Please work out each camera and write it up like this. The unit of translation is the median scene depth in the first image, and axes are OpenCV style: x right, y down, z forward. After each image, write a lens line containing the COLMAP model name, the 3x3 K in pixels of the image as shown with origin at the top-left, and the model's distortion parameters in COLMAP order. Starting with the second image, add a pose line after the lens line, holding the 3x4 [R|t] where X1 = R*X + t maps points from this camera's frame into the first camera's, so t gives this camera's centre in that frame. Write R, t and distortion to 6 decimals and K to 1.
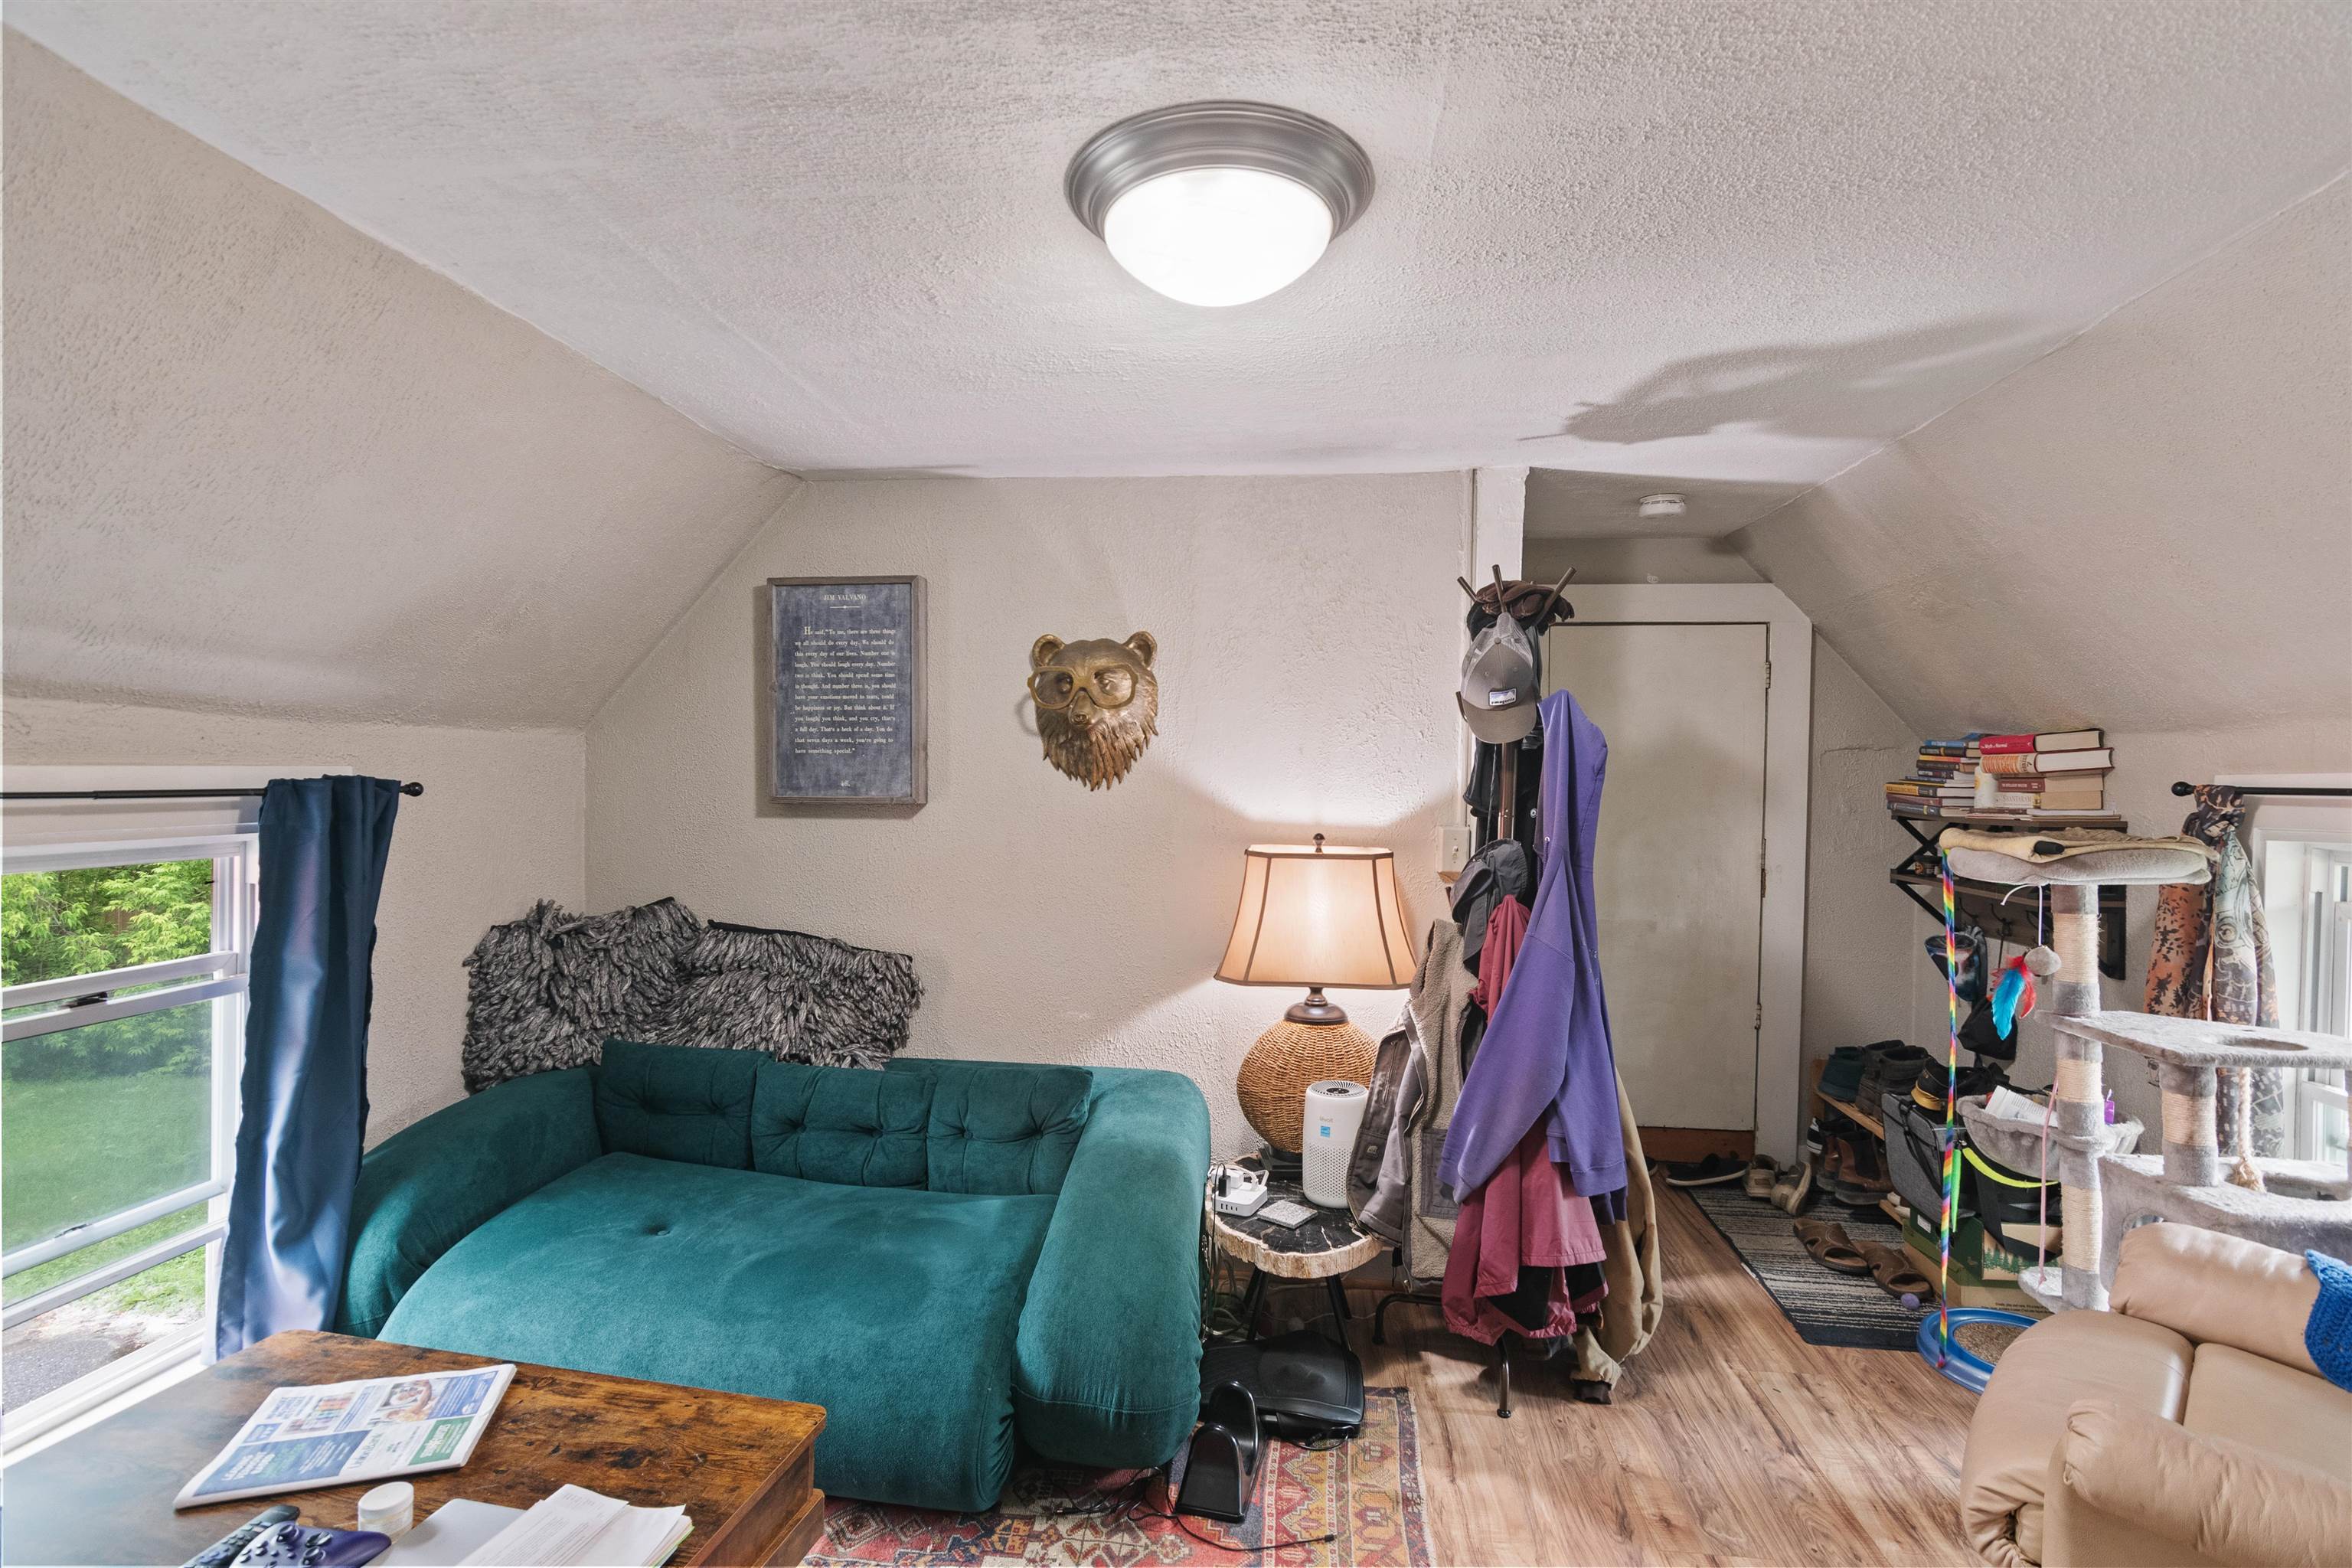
lens RADIAL K [[1163.2, 0, 1152.1], [0, 1163.2, 786.3], [0, 0, 1]] dist [-0.001319, 0.001557]
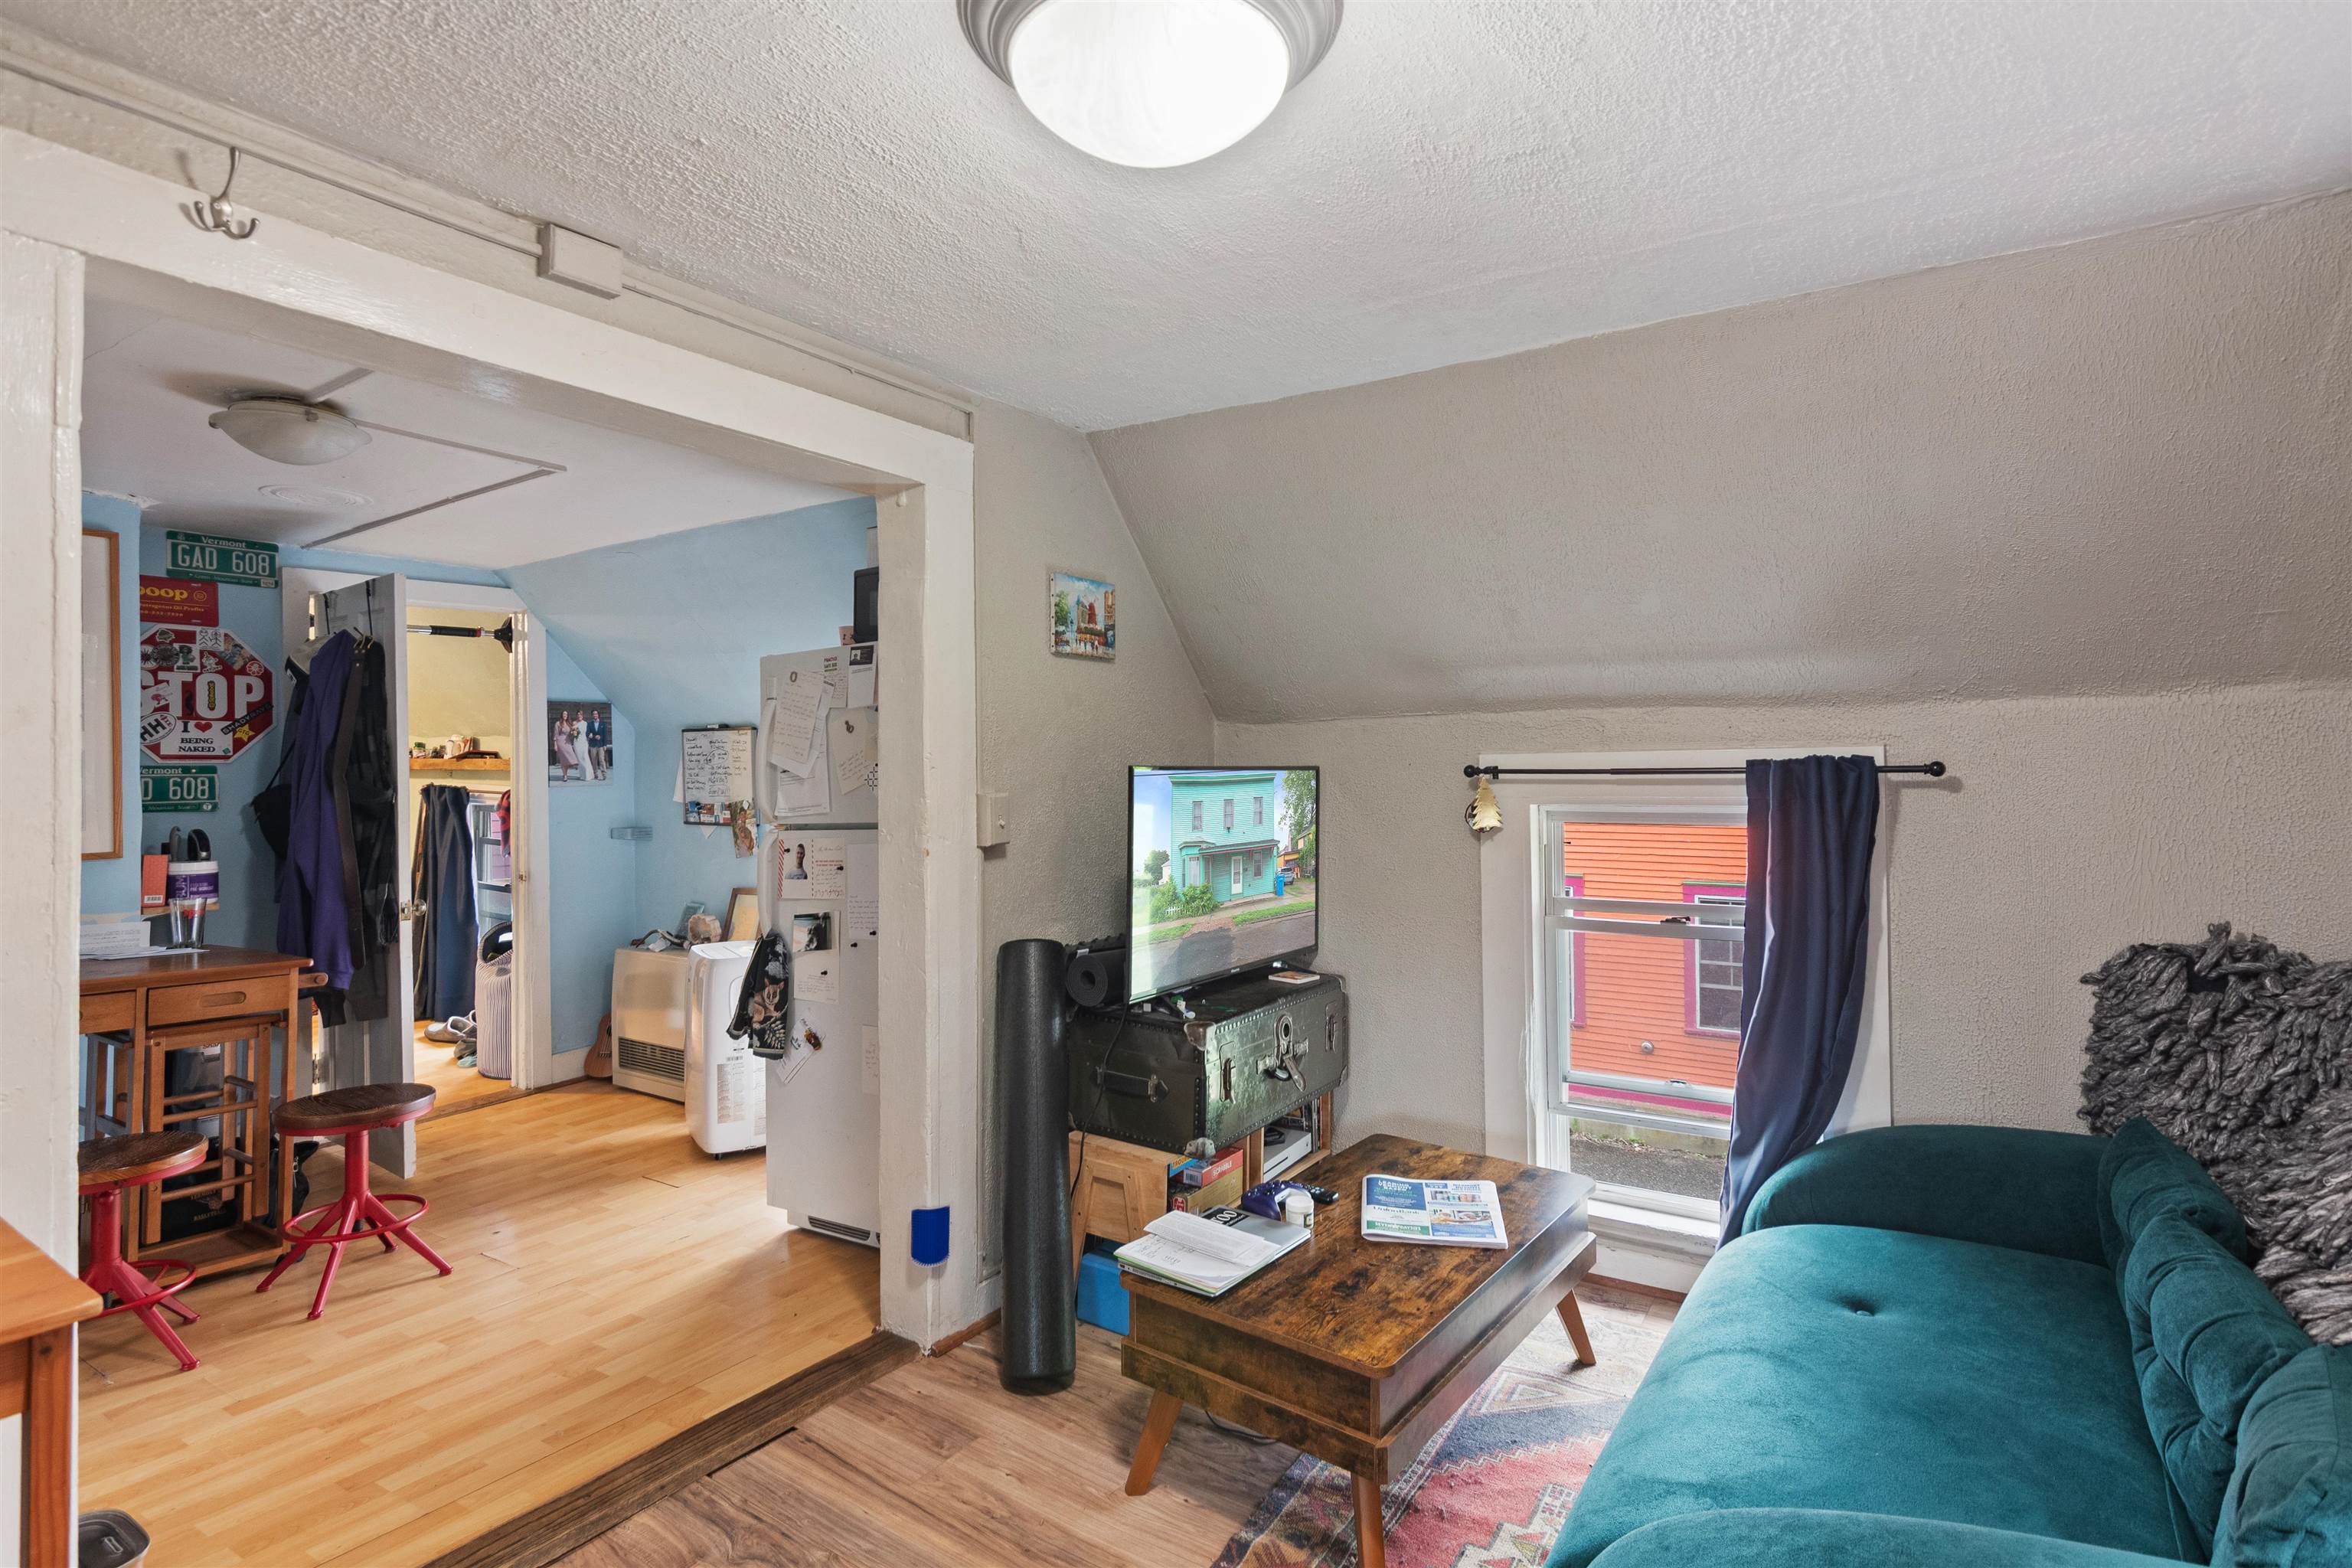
lens RADIAL K [[1163.2, 0, 1160.0], [0, 1163.2, 767.4], [0, 0, 1]] dist [-0.001319, 0.001557]
pose [[-0.458736, -0.005606, -0.888555, 0.702992], [-0.002011, 0.999984, -0.005271, 0.010991], [0.888570, -0.000631, -0.458740, 1.257112]]
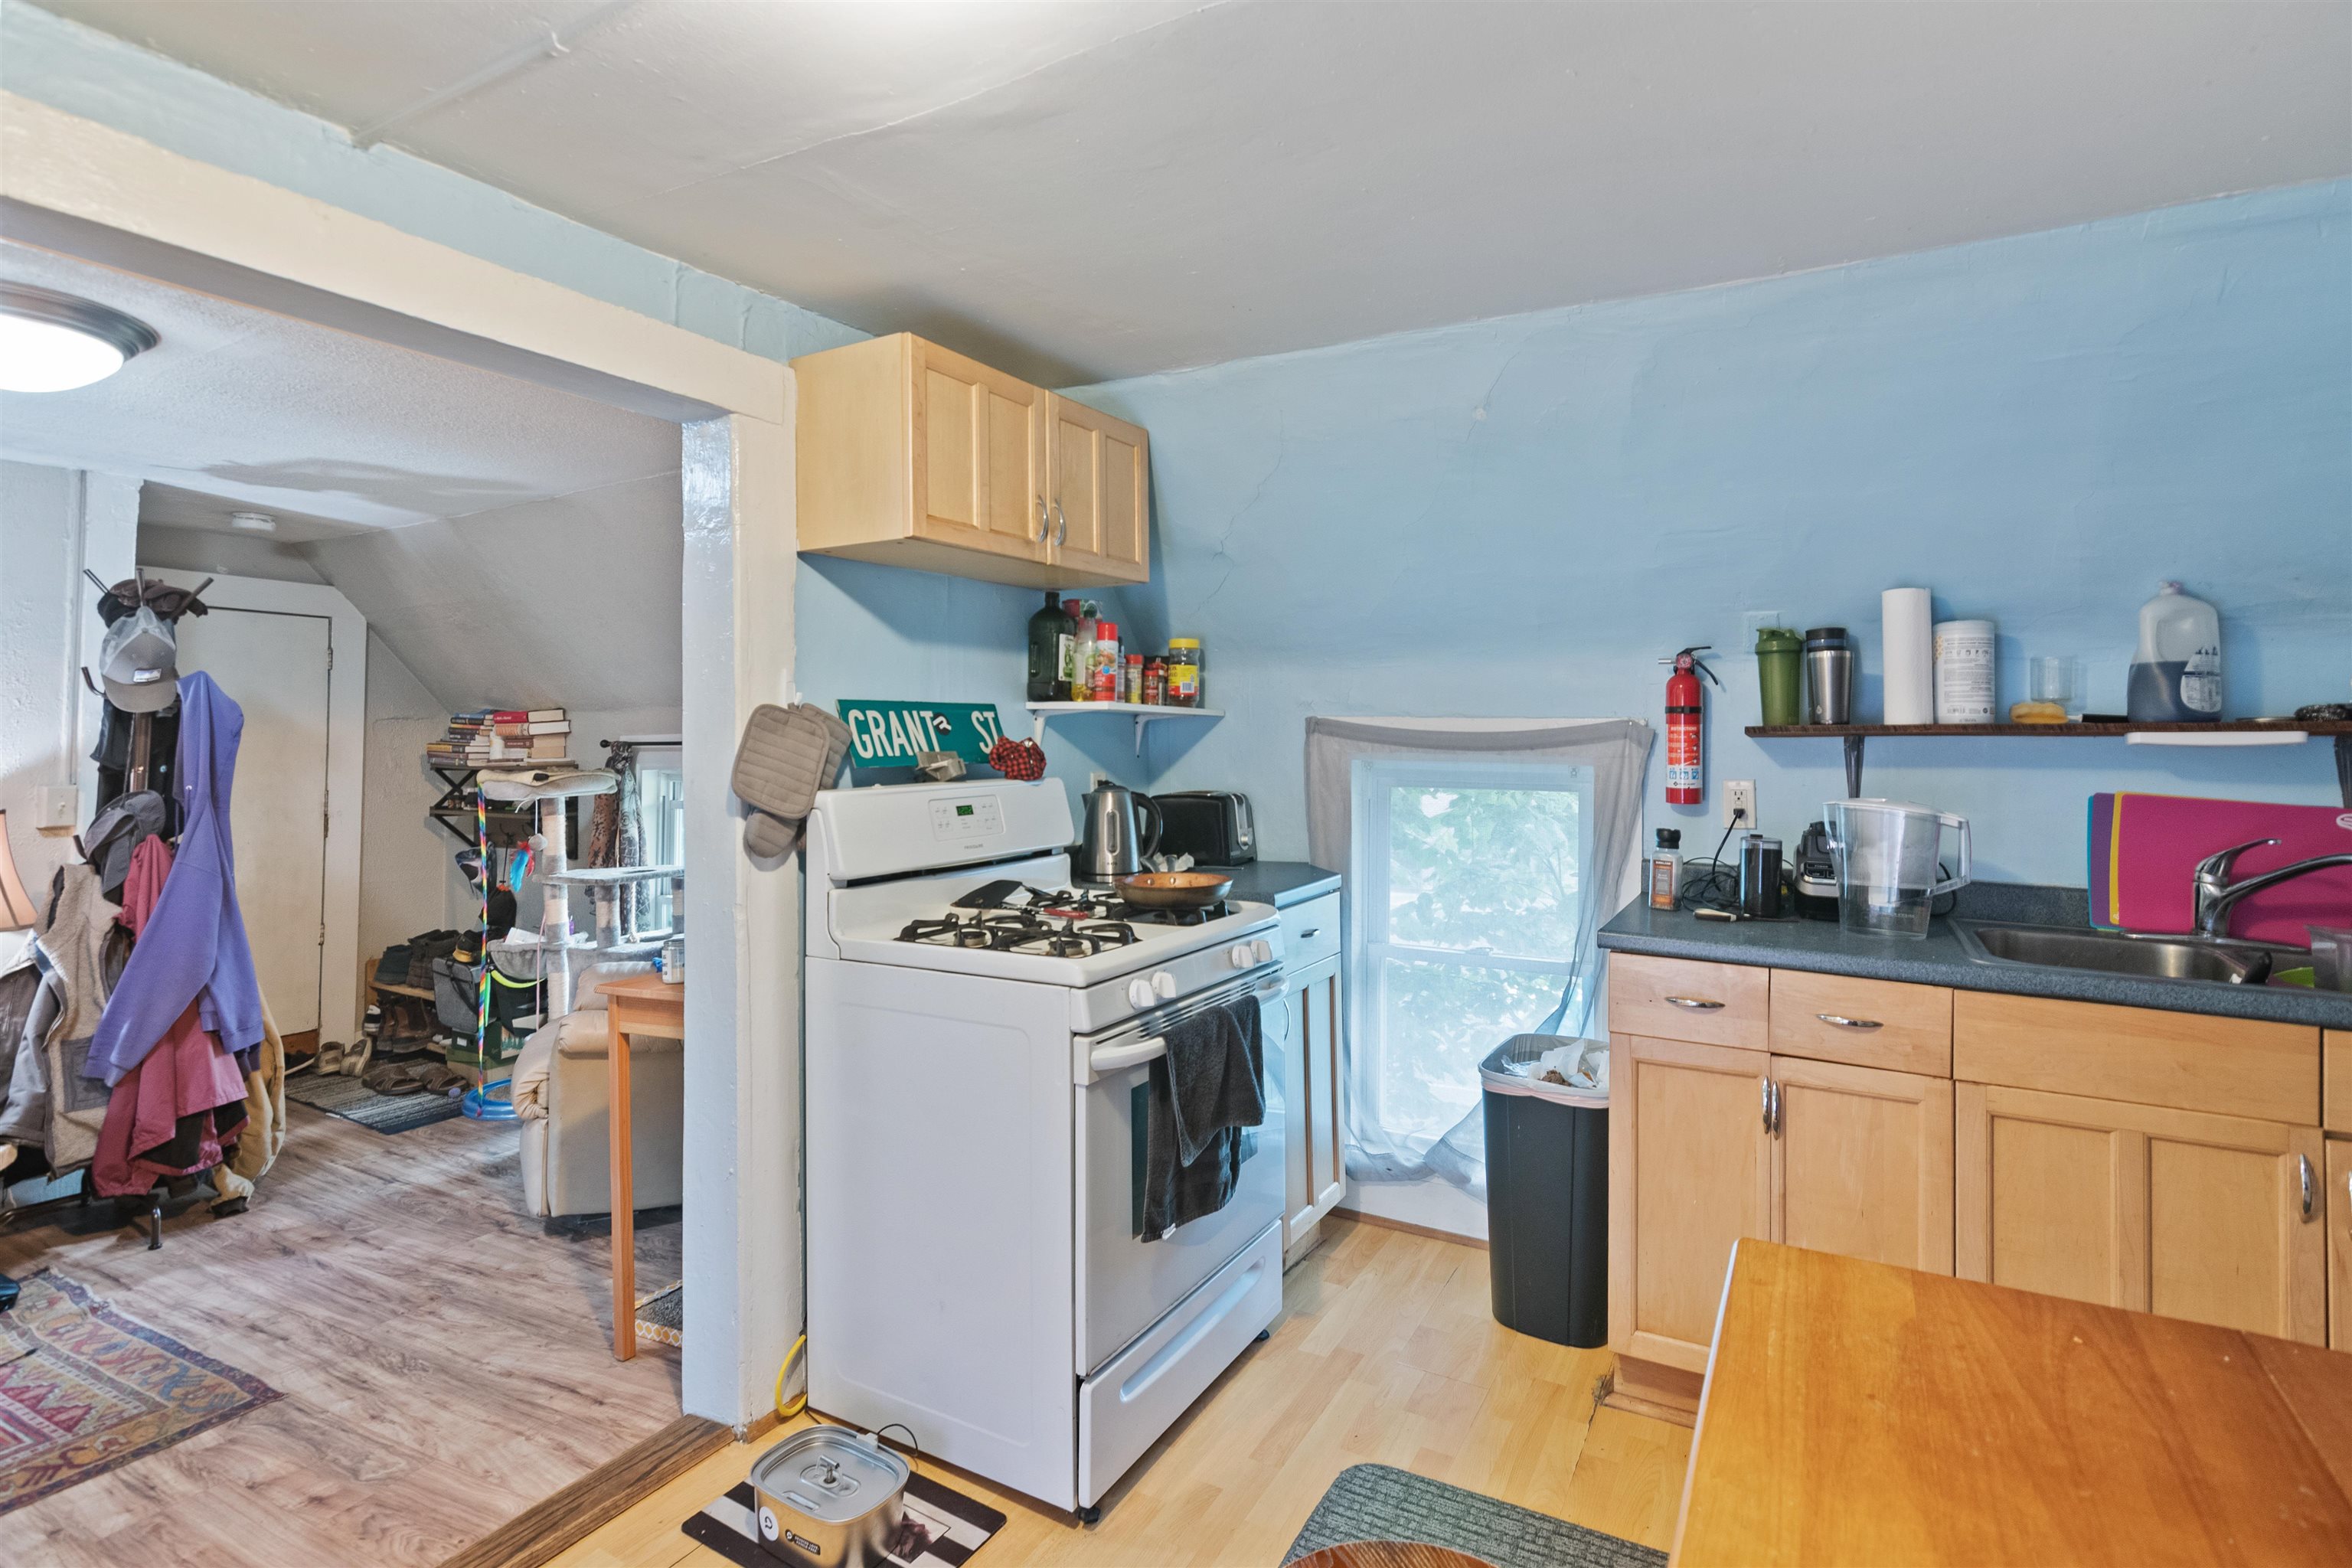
lens RADIAL K [[1163.2, 0, 1174.5], [0, 1163.2, 714.6], [0, 0, 1]] dist [-0.001319, 0.001557]
pose [[0.386756, 0.013145, 0.922089, -0.414998], [0.018727, 0.999580, -0.022104, 0.013213], [-0.921992, 0.025817, 0.386347, -0.487349]]
